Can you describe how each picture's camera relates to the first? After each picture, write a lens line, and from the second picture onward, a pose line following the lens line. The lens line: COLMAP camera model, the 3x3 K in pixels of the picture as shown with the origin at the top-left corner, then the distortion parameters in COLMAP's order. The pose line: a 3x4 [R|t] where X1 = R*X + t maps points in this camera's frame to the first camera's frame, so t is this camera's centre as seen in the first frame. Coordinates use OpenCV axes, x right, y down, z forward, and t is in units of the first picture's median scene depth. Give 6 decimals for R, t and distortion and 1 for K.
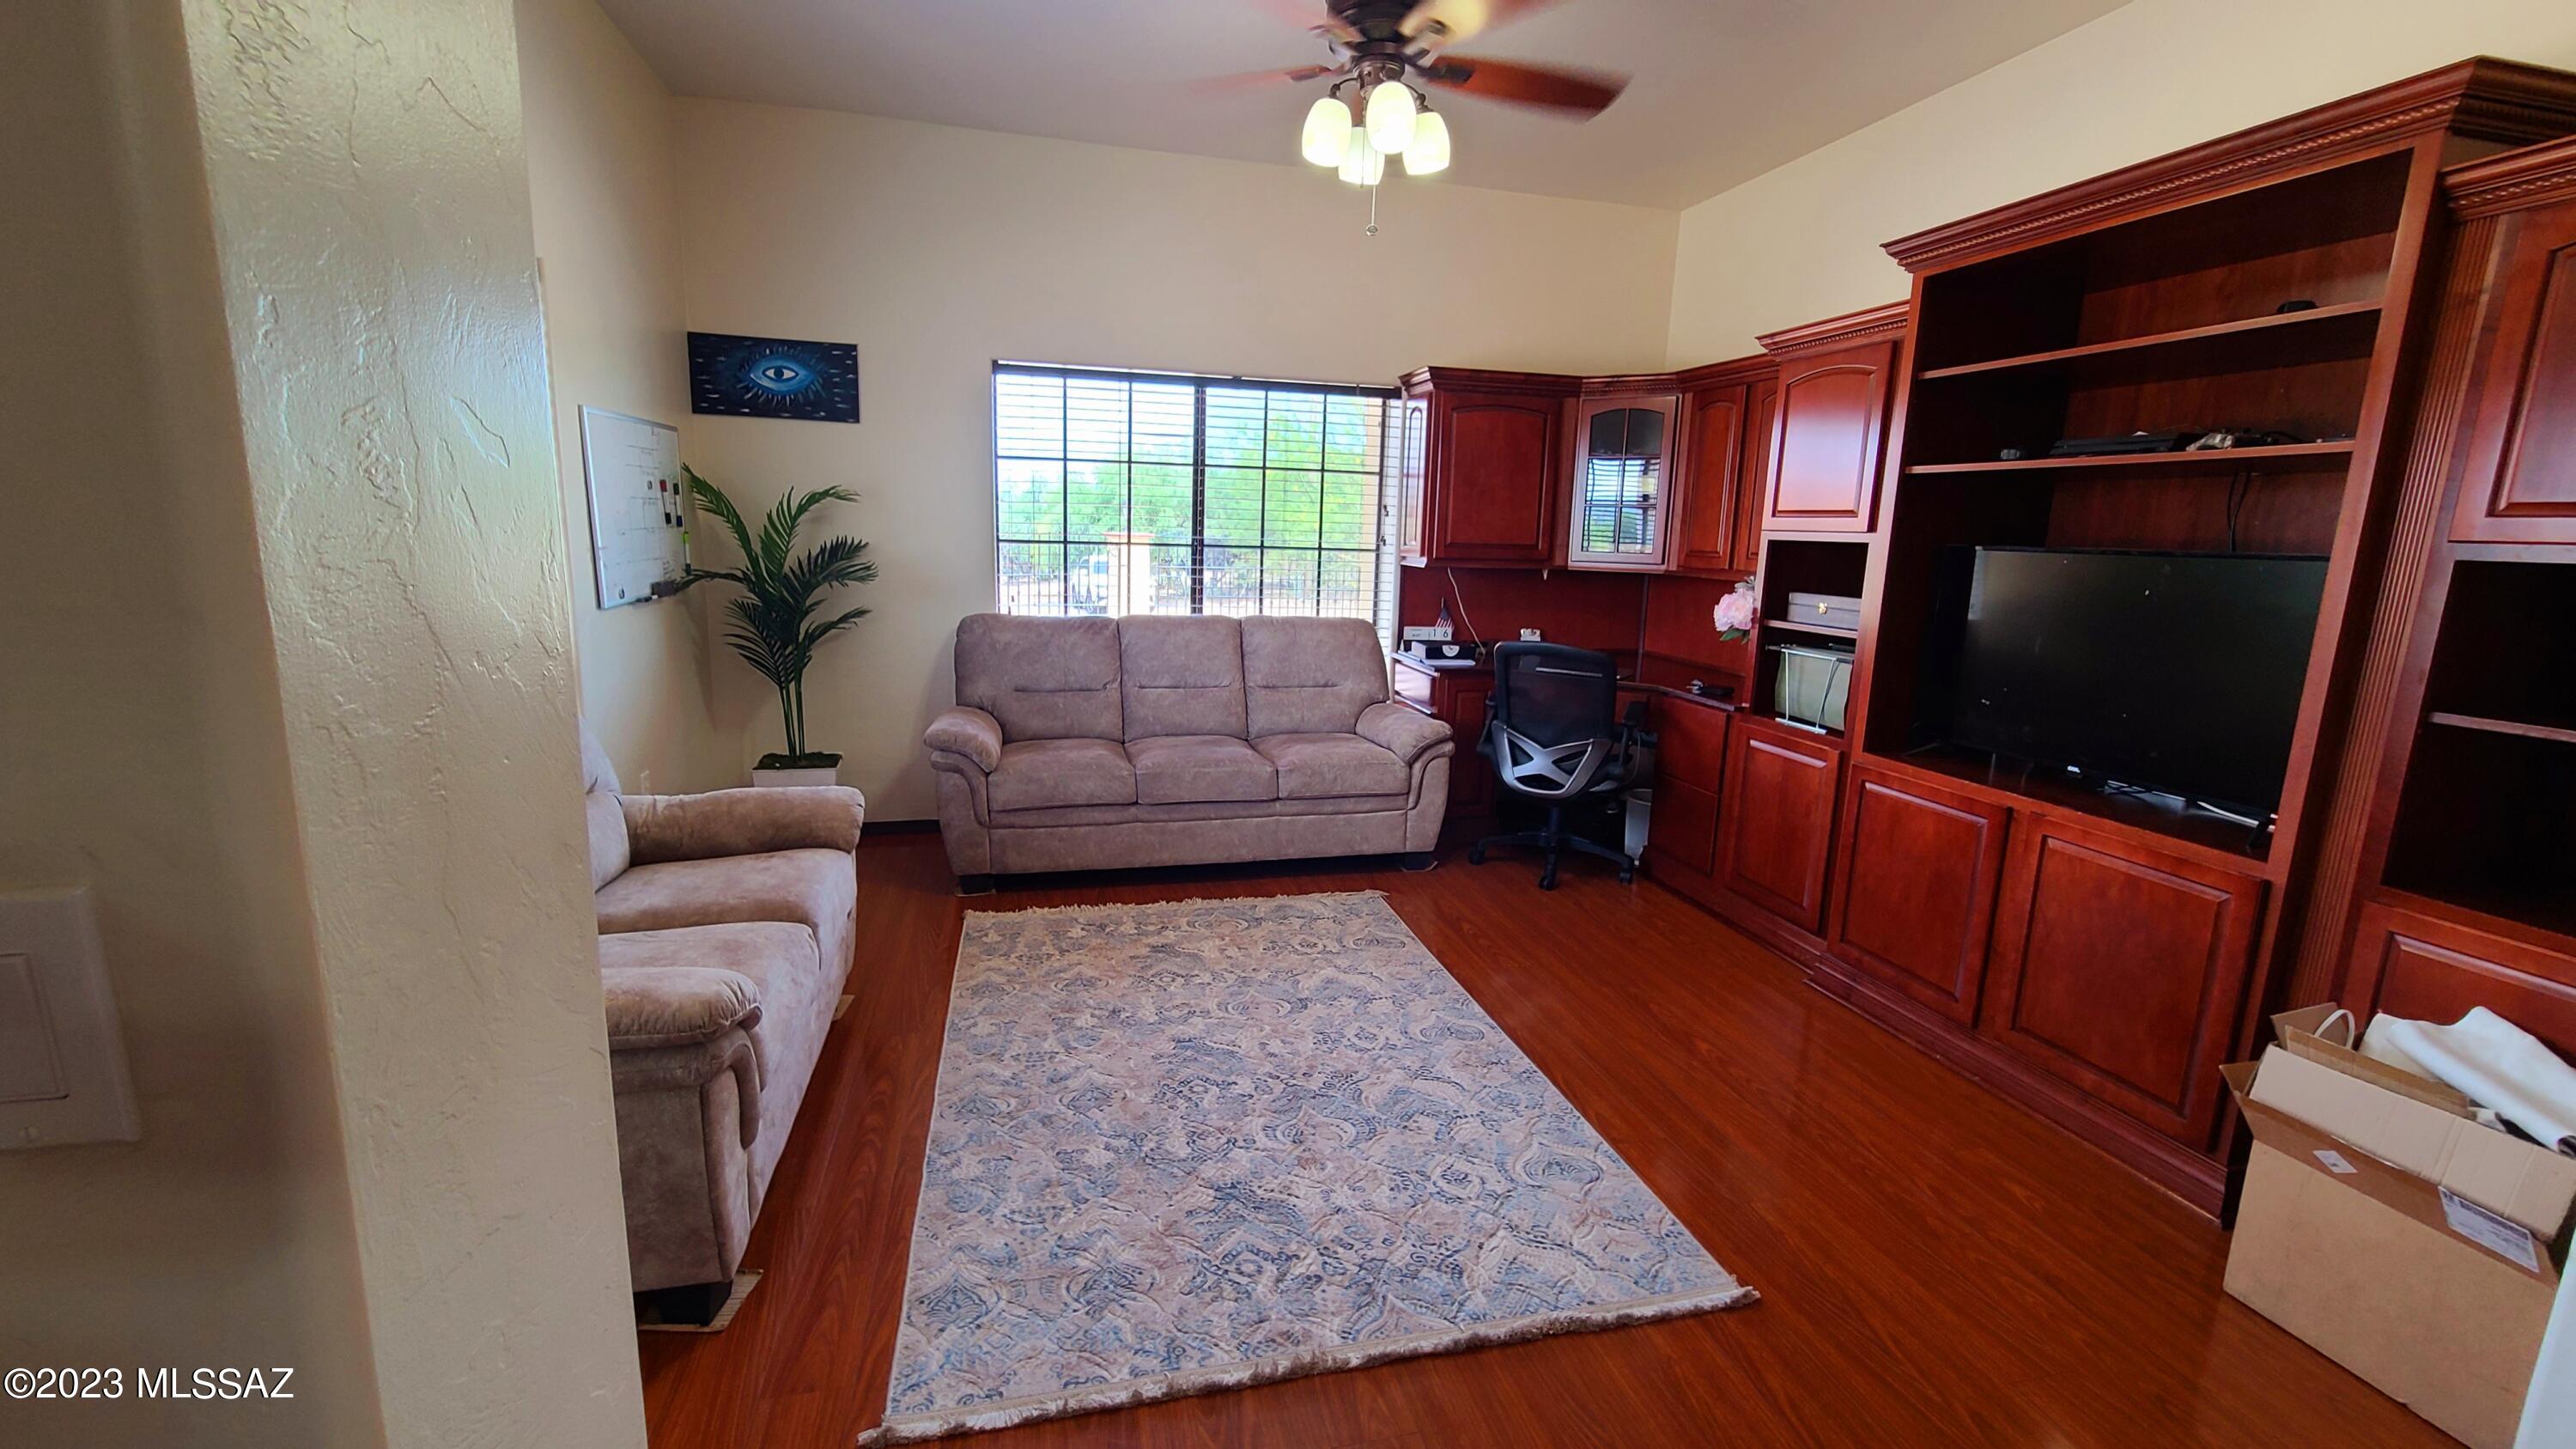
lens RADIAL K [[1068.5, 0, 1294.8], [0, 1068.5, 736.1], [0, 0, 1]] dist [-0.003196, -0.000262]
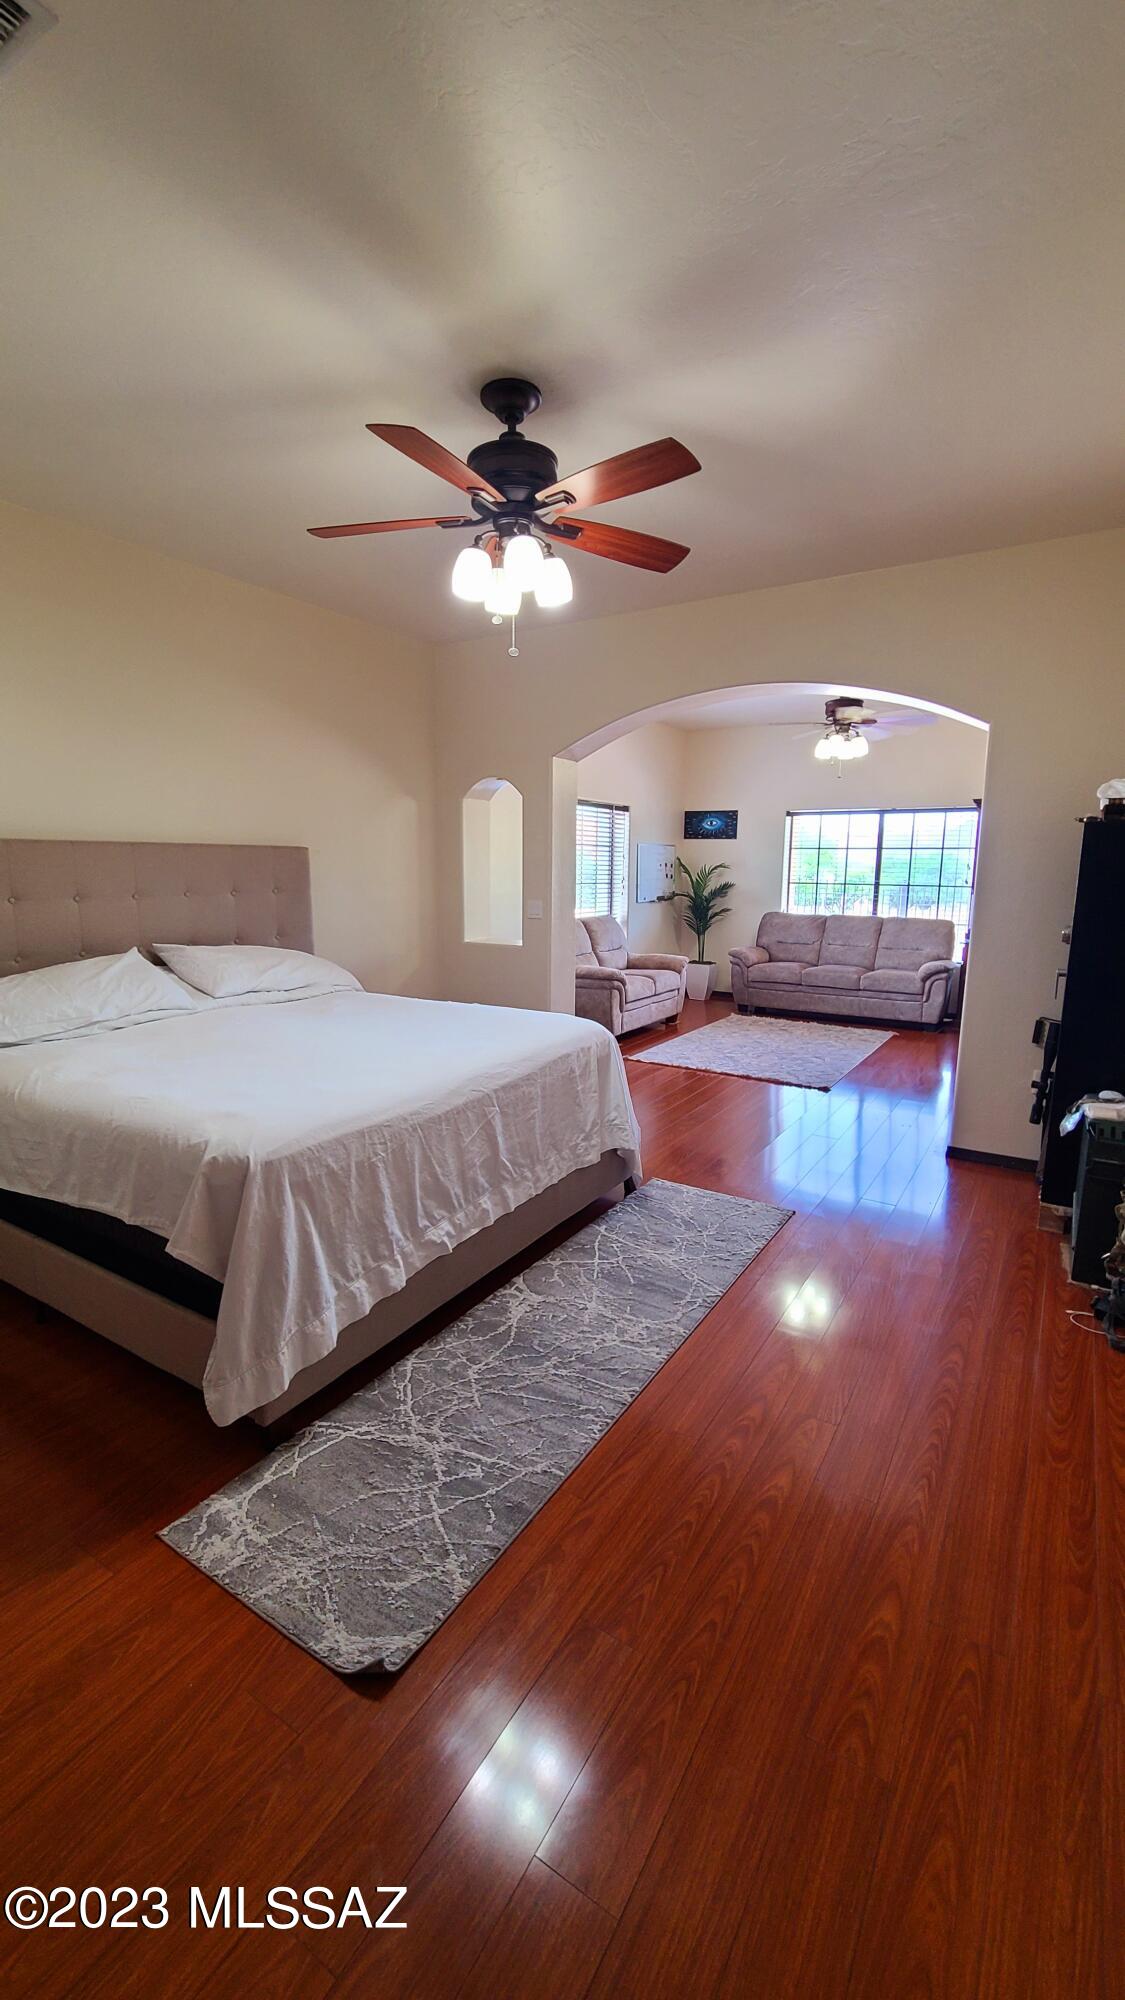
lens RADIAL K [[829.5, 0, 556.5], [0, 829.5, 1001.6], [0, 0, 1]] dist [-0.003196, -0.000262]
pose [[0.698538, 0.097016, -0.708965, 0.792165], [-0.128823, 0.991629, 0.008768, 0.150298], [0.703881, 0.085206, 0.705189, -0.747786]]
